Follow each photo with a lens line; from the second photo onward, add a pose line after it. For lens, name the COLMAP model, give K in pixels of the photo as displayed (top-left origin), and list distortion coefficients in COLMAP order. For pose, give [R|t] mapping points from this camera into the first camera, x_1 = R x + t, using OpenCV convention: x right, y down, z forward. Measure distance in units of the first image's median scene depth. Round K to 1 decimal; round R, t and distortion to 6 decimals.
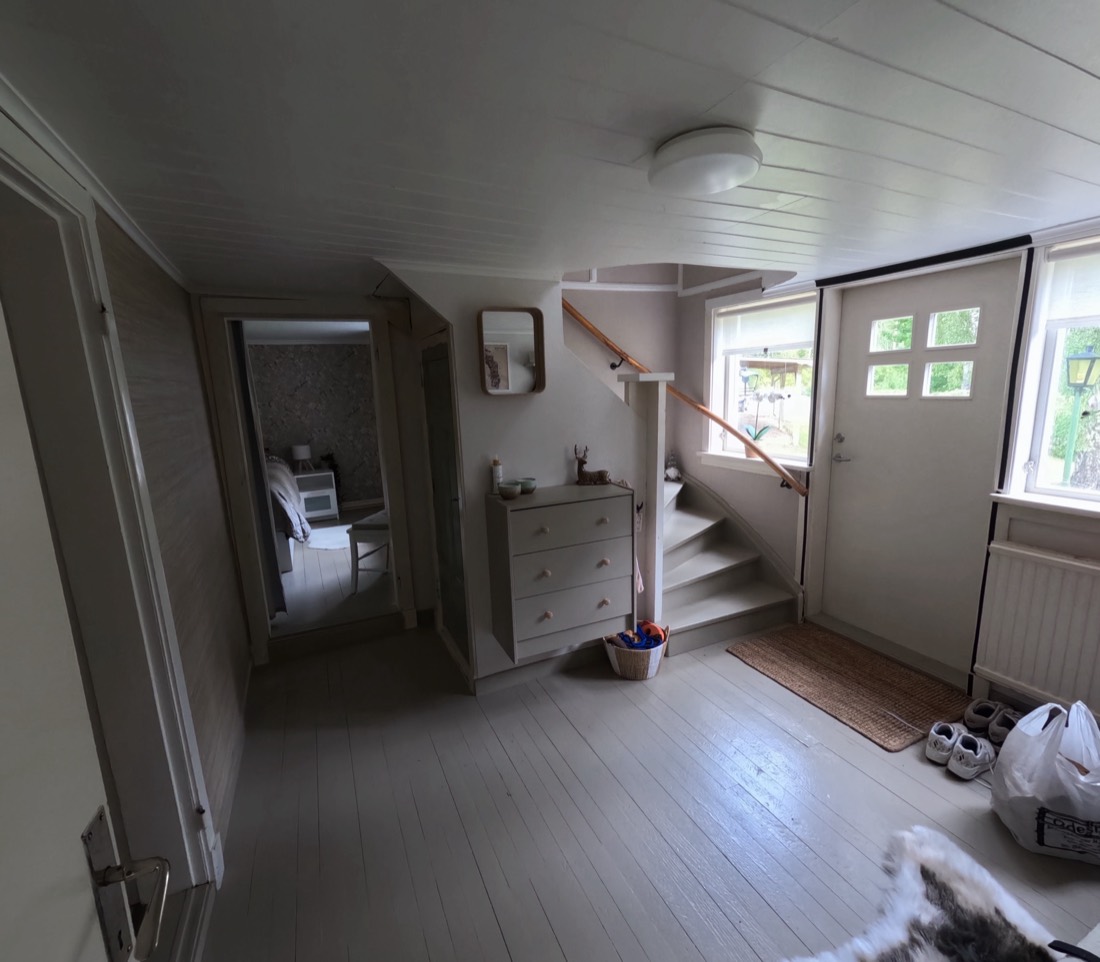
lens RADIAL K [[528.5, 0, 550.5], [0, 528.5, 484.1], [0, 0, 1]] dist [-0.001101, -0.000073]
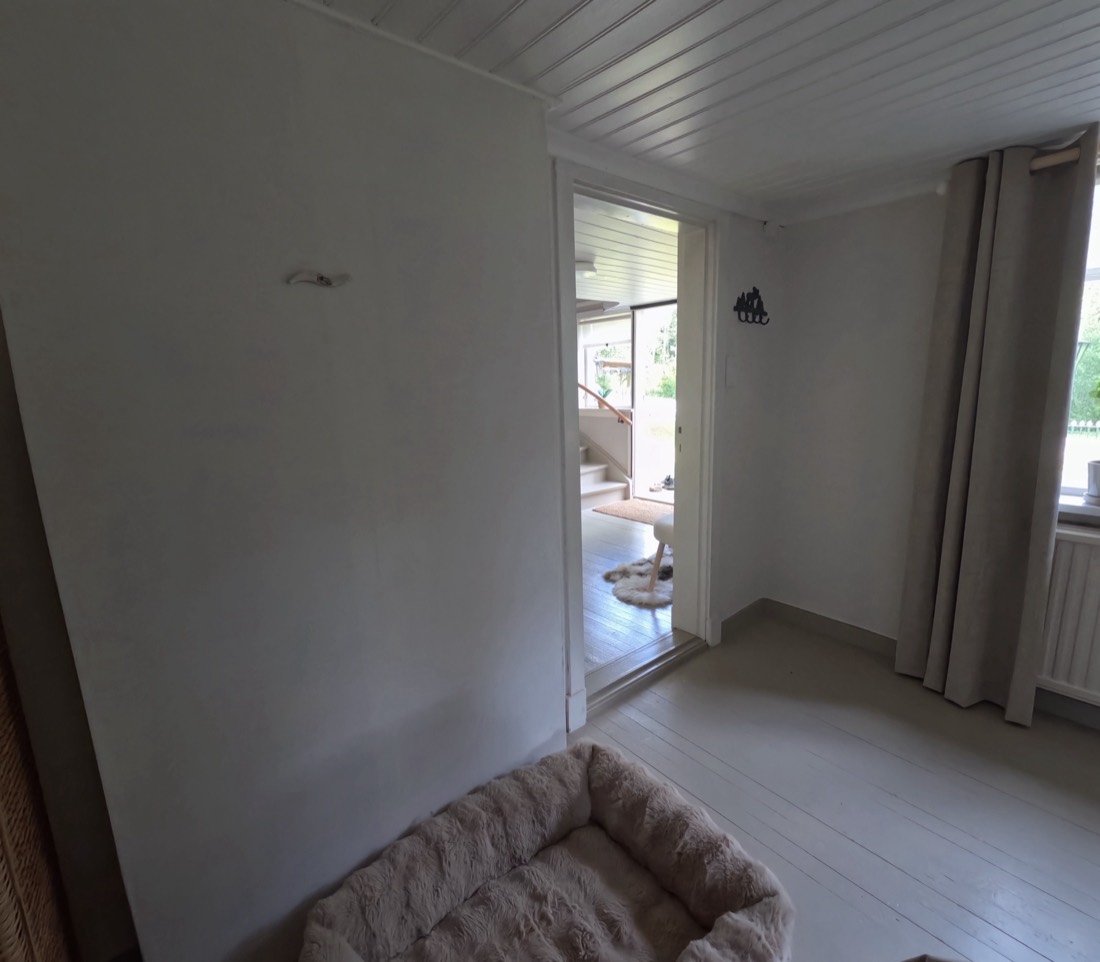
lens RADIAL K [[528.5, 0, 554.3], [0, 528.5, 480.0], [0, 0, 1]] dist [-0.001101, -0.000073]
pose [[0.965615, -0.039366, 0.256978, -0.212074], [0.043456, 0.999003, -0.010255, 0.191863], [-0.256318, 0.021070, 0.966363, -0.593647]]
